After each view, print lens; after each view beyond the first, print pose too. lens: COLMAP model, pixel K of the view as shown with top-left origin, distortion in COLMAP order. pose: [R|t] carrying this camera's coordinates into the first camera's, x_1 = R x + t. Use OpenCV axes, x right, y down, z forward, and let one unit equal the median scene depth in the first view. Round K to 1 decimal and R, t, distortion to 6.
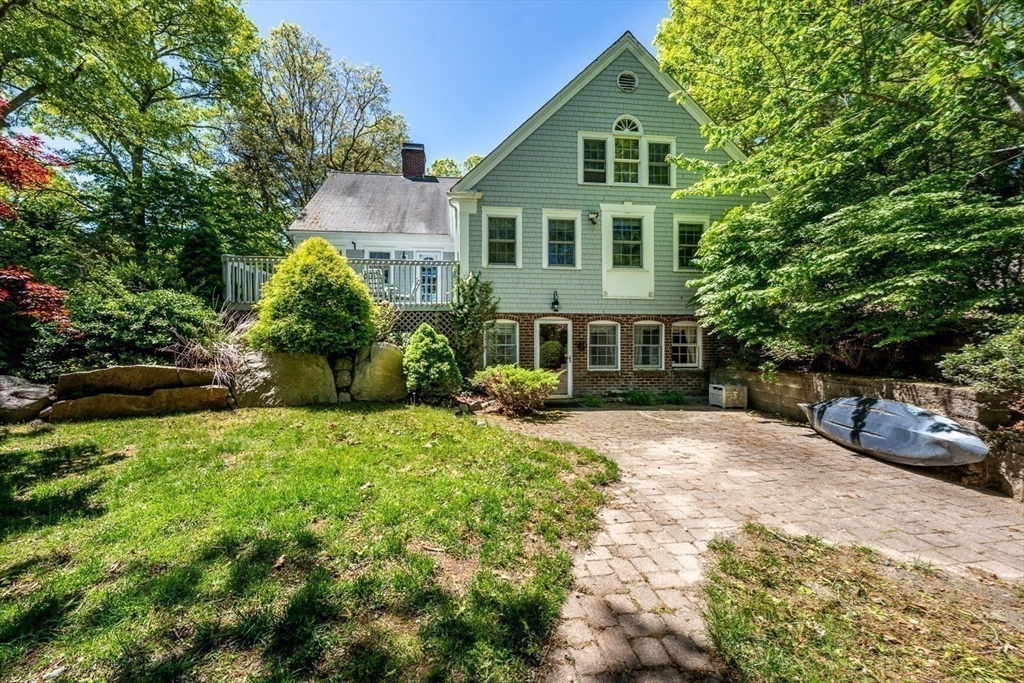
lens RADIAL K [[360.8, 0, 512.2], [0, 360.8, 340.1], [0, 0, 1]] dist [0.003048, -0.000446]
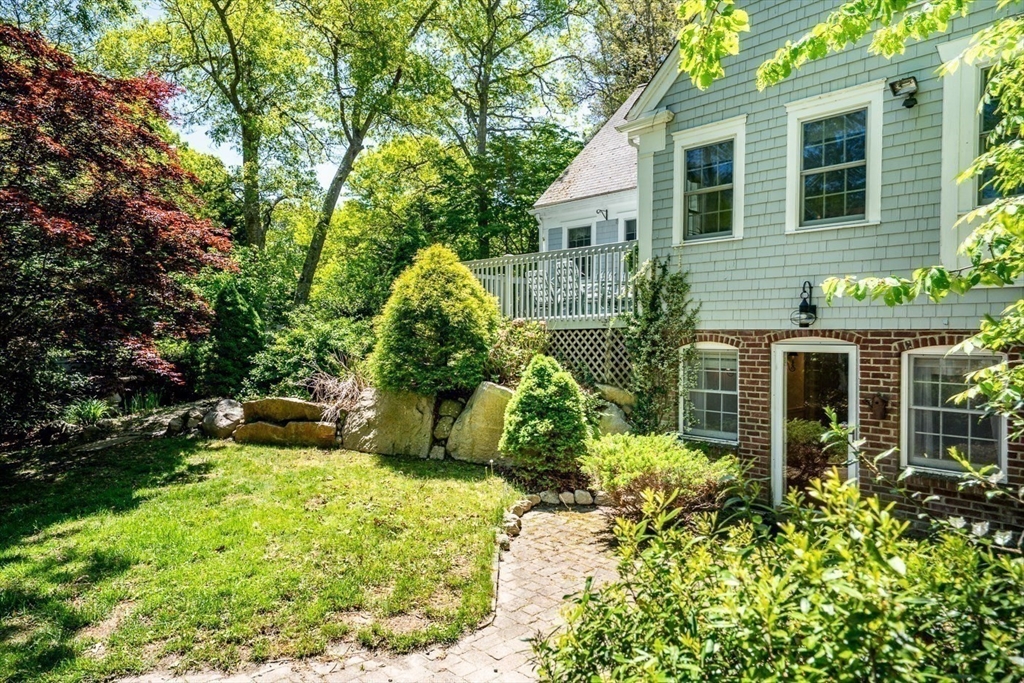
lens RADIAL K [[674.0, 0, 512.4], [0, 674.0, 341.6], [0, 0, 1]] dist [0.009033, 0.000626]
pose [[0.596812, 0.010617, -0.802311, 0.587435], [0.001616, 0.999895, 0.014434, -0.074191], [0.802380, -0.009911, 0.596732, 0.201313]]
